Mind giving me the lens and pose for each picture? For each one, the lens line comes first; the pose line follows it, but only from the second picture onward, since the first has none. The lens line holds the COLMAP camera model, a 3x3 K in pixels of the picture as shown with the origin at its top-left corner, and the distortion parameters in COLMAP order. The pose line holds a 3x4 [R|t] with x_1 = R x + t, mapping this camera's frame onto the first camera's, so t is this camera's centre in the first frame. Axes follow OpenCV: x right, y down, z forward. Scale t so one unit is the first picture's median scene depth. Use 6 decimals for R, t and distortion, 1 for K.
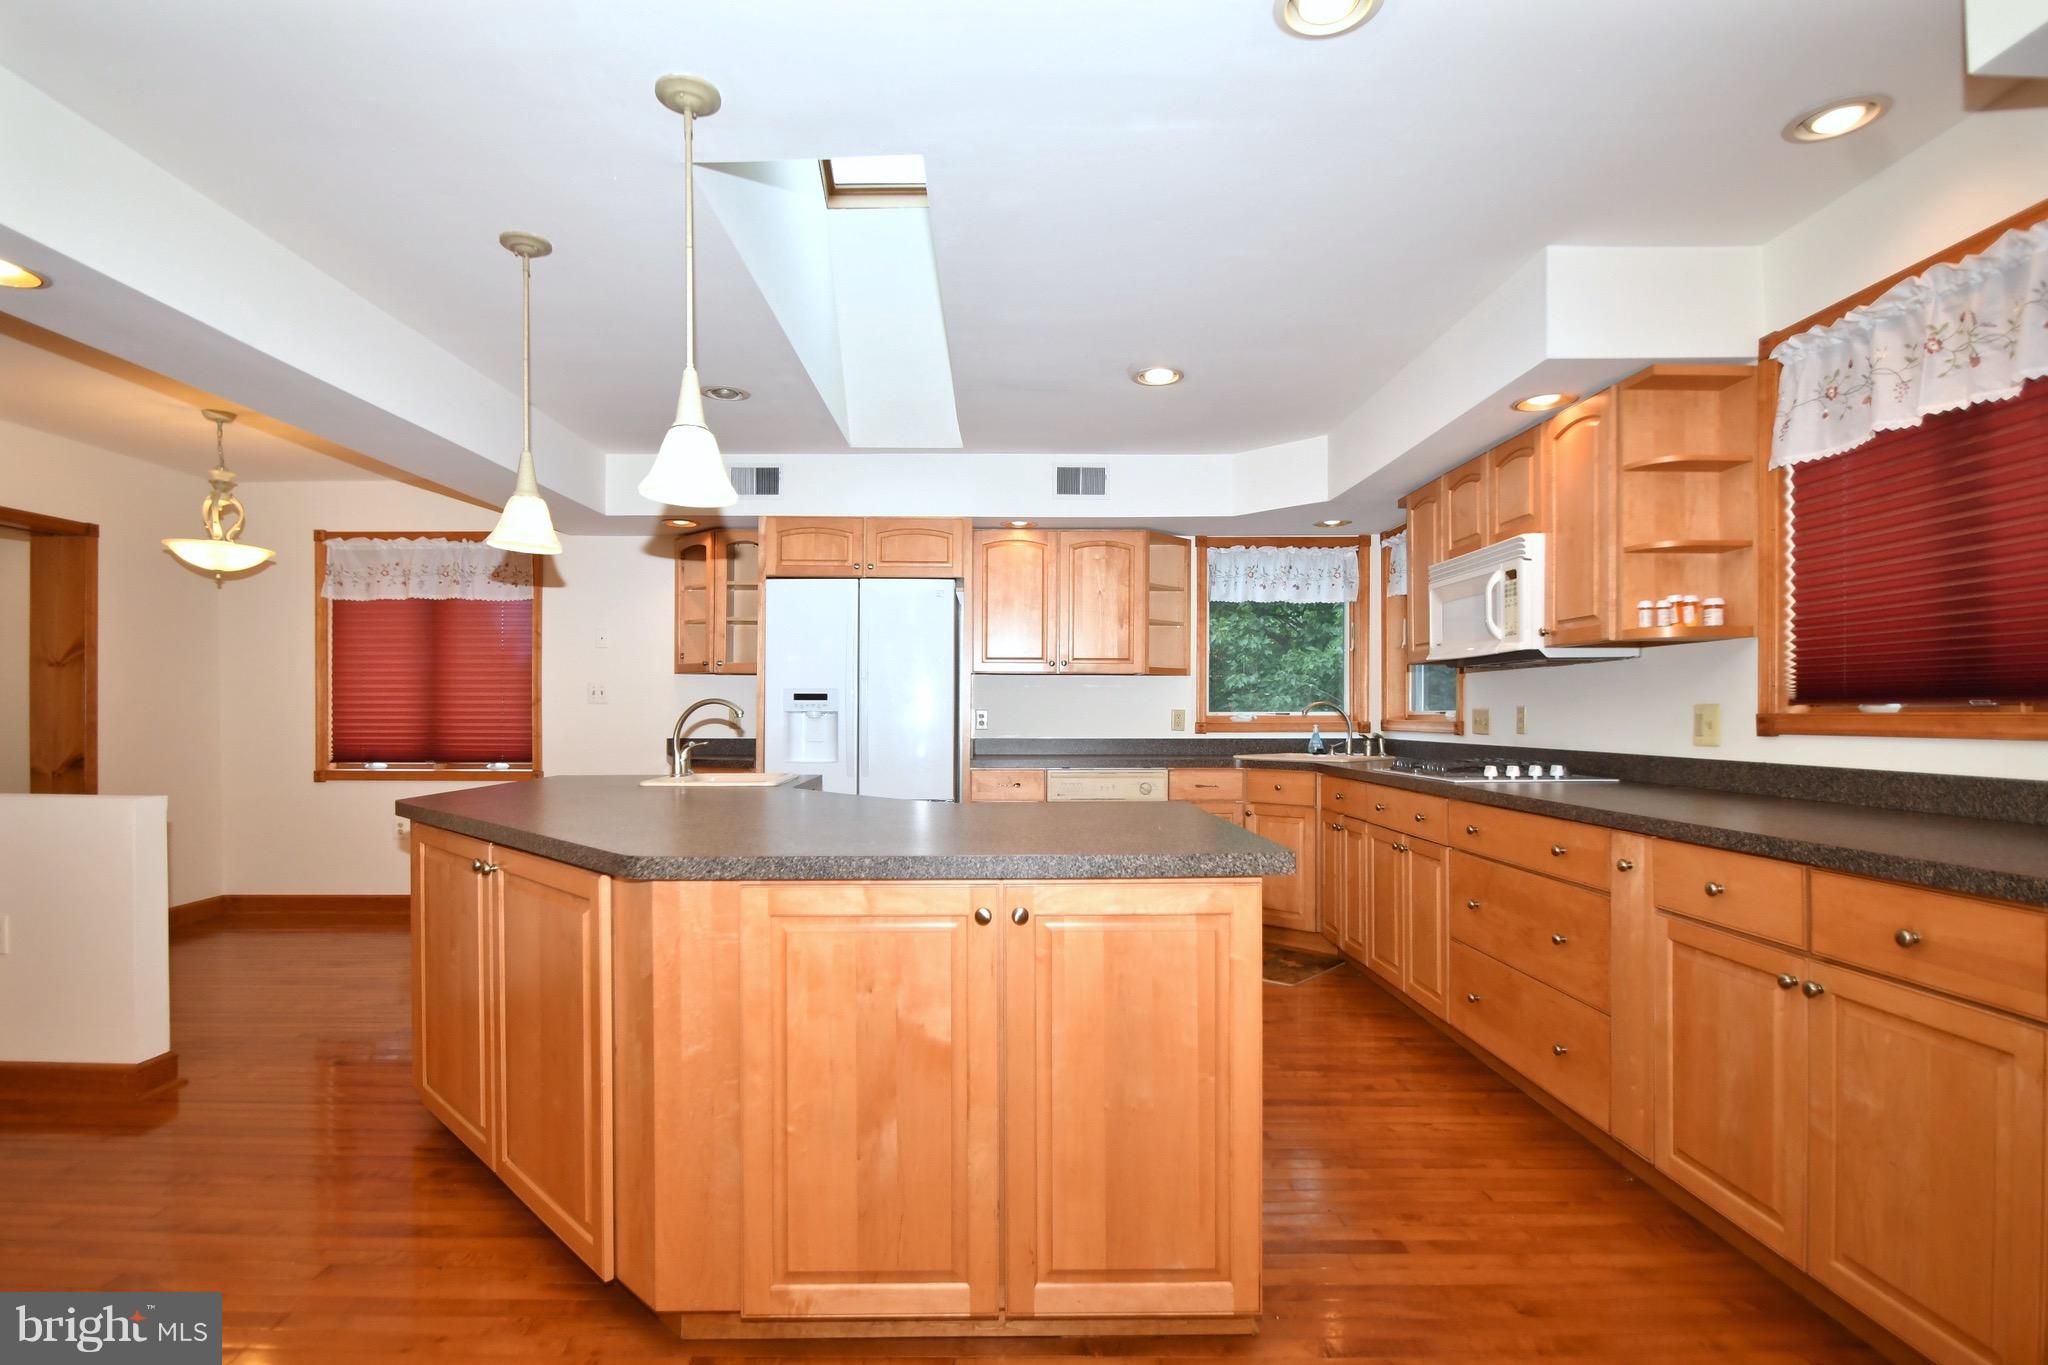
lens RADIAL K [[1035.4, 0, 1004.6], [0, 1035.4, 719.6], [0, 0, 1]] dist [-0.026578, -0.001540]
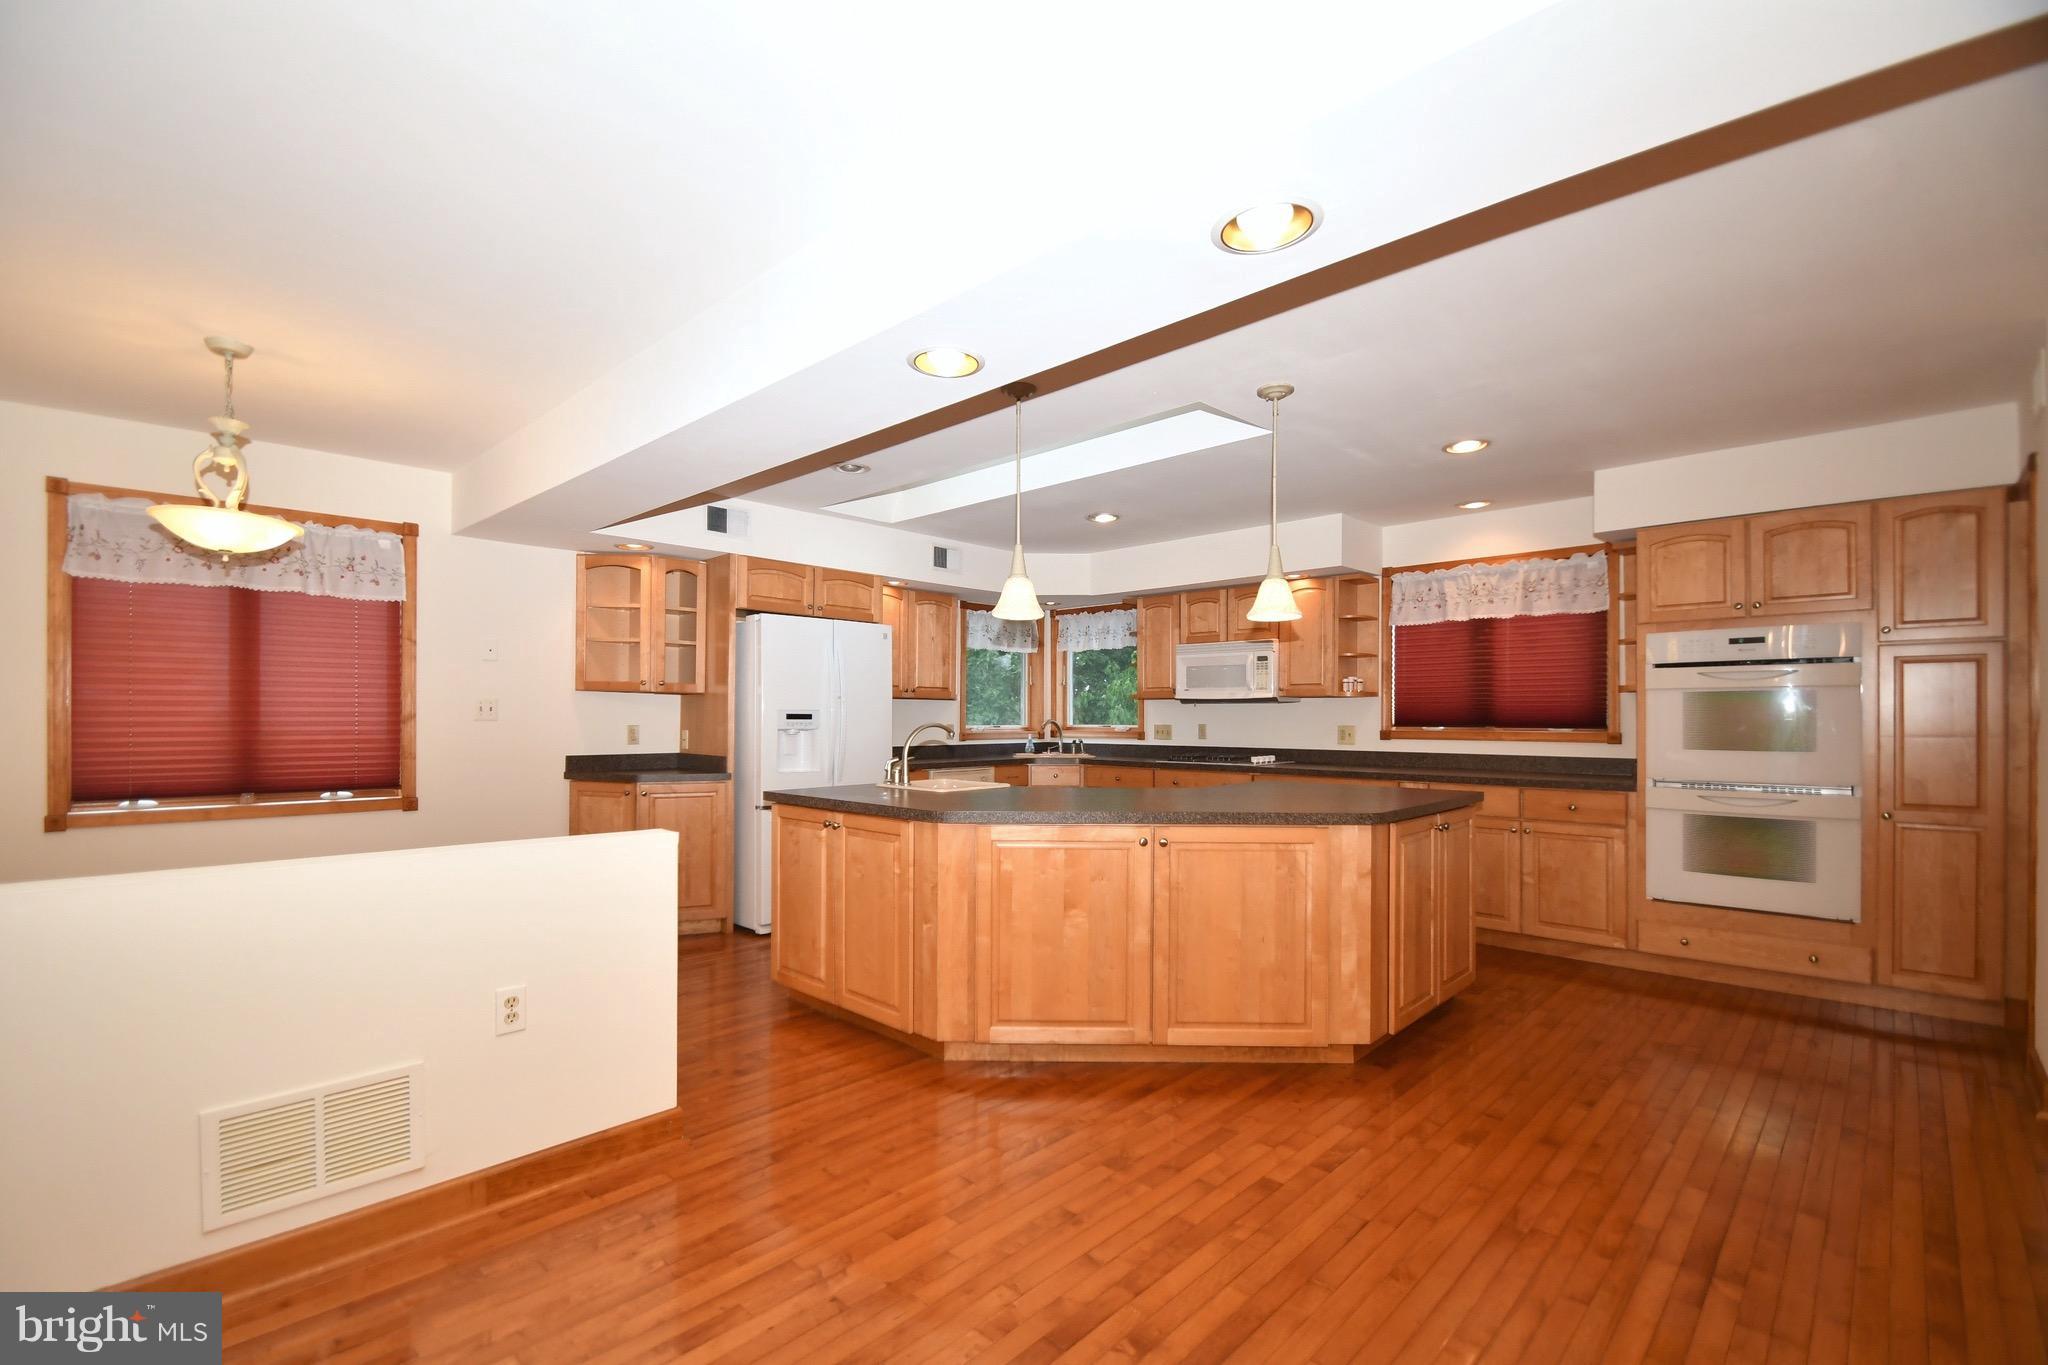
lens RADIAL K [[917.6, 0, 1022.4], [0, 917.6, 703.6], [0, 0, 1]] dist [-0.005069, -0.002261]
pose [[0.689980, 0.011051, 0.723744, -0.768669], [0.001786, 0.999854, -0.016970, -0.018729], [-0.723826, 0.013001, 0.689860, 0.094127]]
